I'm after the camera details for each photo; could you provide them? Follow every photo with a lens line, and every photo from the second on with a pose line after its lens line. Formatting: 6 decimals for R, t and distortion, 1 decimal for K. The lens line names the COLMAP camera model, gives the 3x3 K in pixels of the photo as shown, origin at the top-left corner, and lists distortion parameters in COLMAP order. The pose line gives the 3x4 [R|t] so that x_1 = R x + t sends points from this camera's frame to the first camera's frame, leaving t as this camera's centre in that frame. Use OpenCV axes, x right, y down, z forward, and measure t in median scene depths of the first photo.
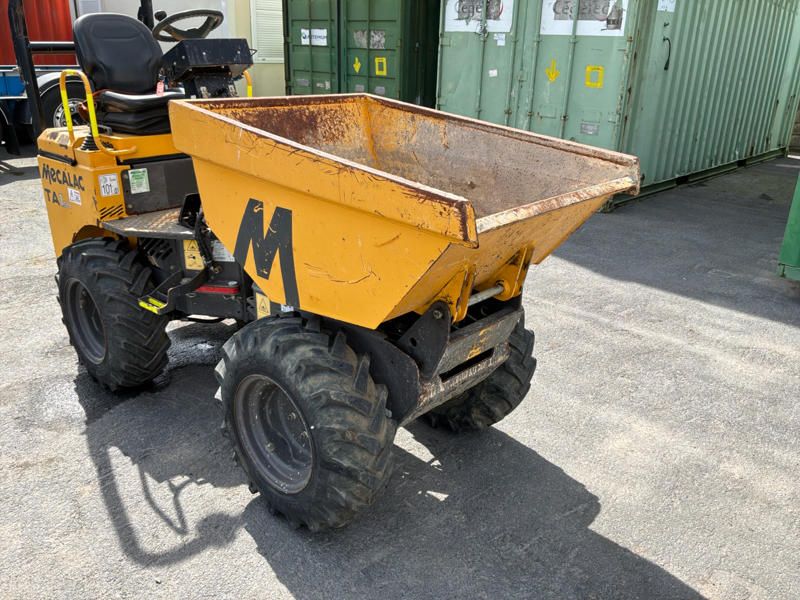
lens RADIAL K [[661.8, 0, 398.5], [0, 661.8, 299.7], [0, 0, 1]] dist [0.127027, -0.250286]
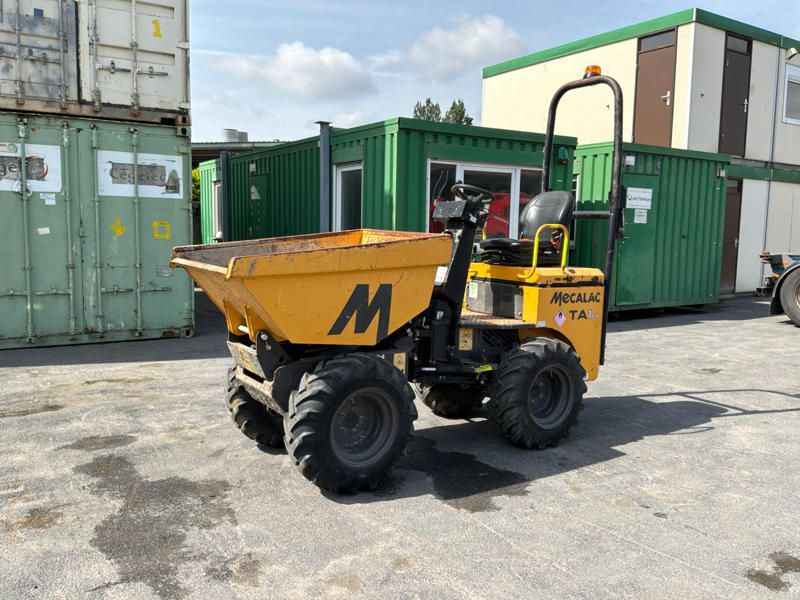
lens RADIAL K [[666.4, 0, 399.9], [0, 666.4, 295.4], [0, 0, 1]] dist [0.083653, -0.139848]
pose [[0.239145, -0.123722, 0.963069, -1.670862], [0.340128, 0.939680, 0.036258, -0.262469], [-0.909463, 0.318895, 0.266801, 0.716519]]
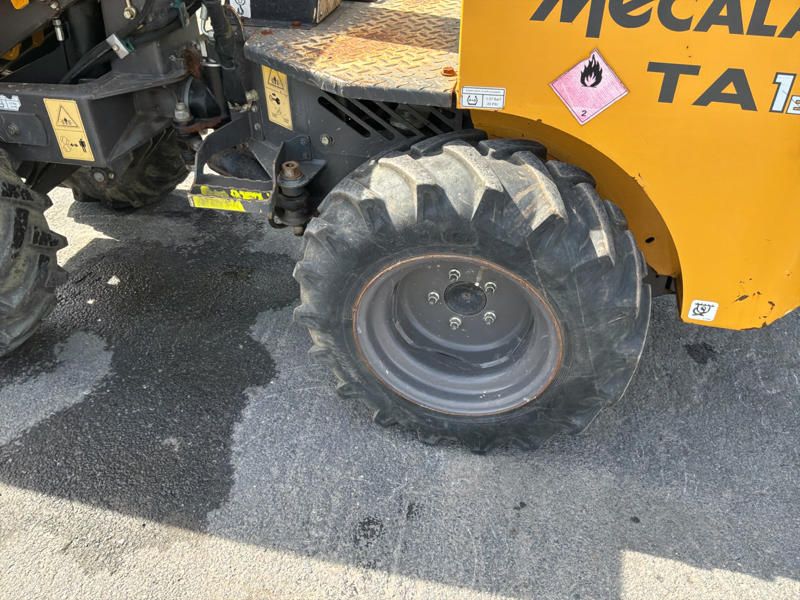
lens RADIAL K [[661.8, 0, 398.5], [0, 661.8, 299.7], [0, 0, 1]] dist [0.127027, -0.250286]
pose [[0.874056, -0.333434, 0.353339, -0.456830], [0.220313, 0.920250, 0.323422, -0.080440], [-0.433000, -0.204844, 0.877810, 0.507727]]
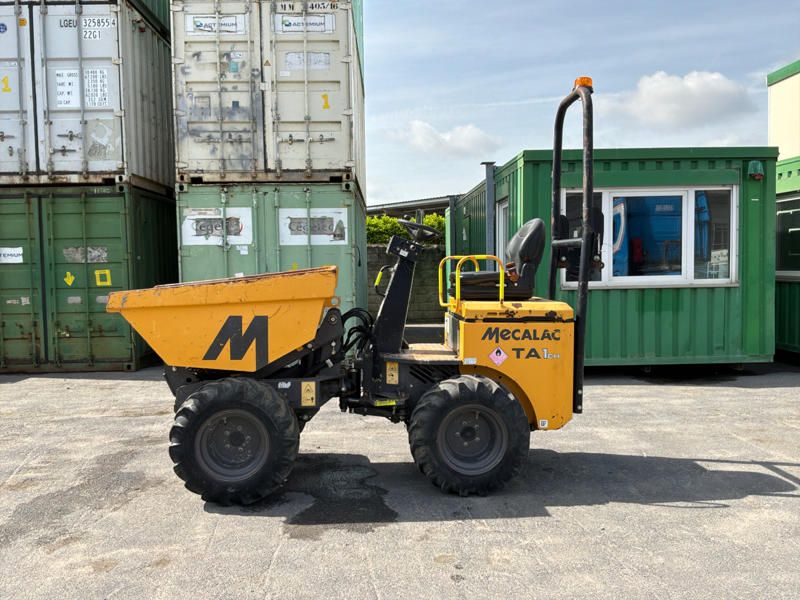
lens RADIAL K [[661.8, 0, 398.5], [0, 661.8, 299.7], [0, 0, 1]] dist [0.127027, -0.250286]
pose [[0.696784, -0.075664, 0.713279, -1.277099], [0.291698, 0.938368, -0.185411, 0.035829], [-0.655290, 0.337254, 0.675911, 0.000184]]
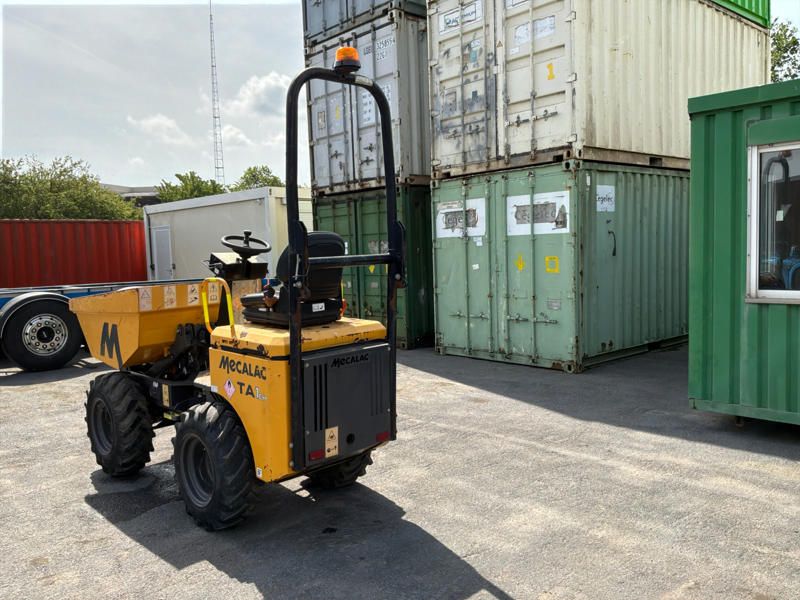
lens RADIAL K [[661.8, 0, 398.5], [0, 661.8, 299.7], [0, 0, 1]] dist [0.127027, -0.250286]
pose [[0.995917, -0.055528, -0.071183, 0.200883], [0.032725, 0.956891, -0.288599, 0.162173], [0.084139, 0.285091, 0.954800, -0.383187]]
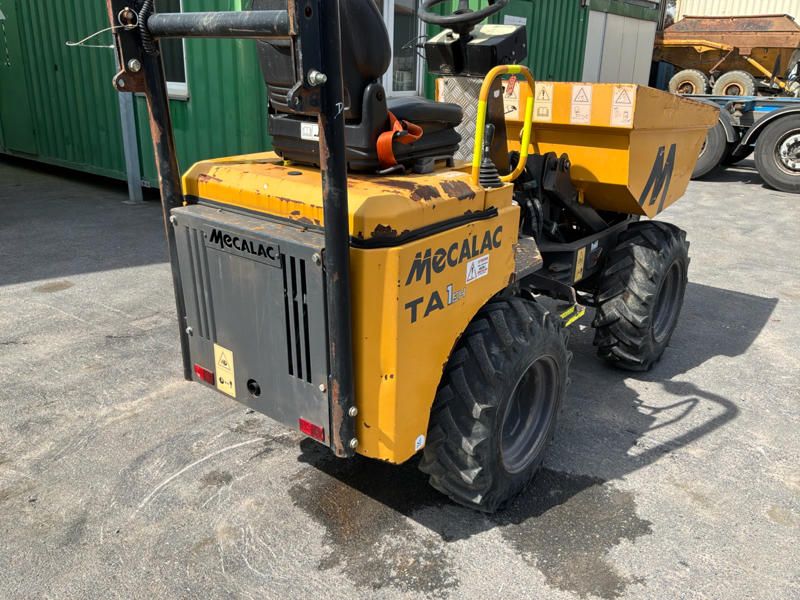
lens RADIAL K [[661.8, 0, 398.5], [0, 661.8, 299.7], [0, 0, 1]] dist [0.127027, -0.250286]
pose [[-0.081656, -0.358025, 0.930135, -1.097216], [0.335646, 0.868859, 0.363904, -0.391574], [-0.938442, 0.341911, 0.049222, 1.073492]]
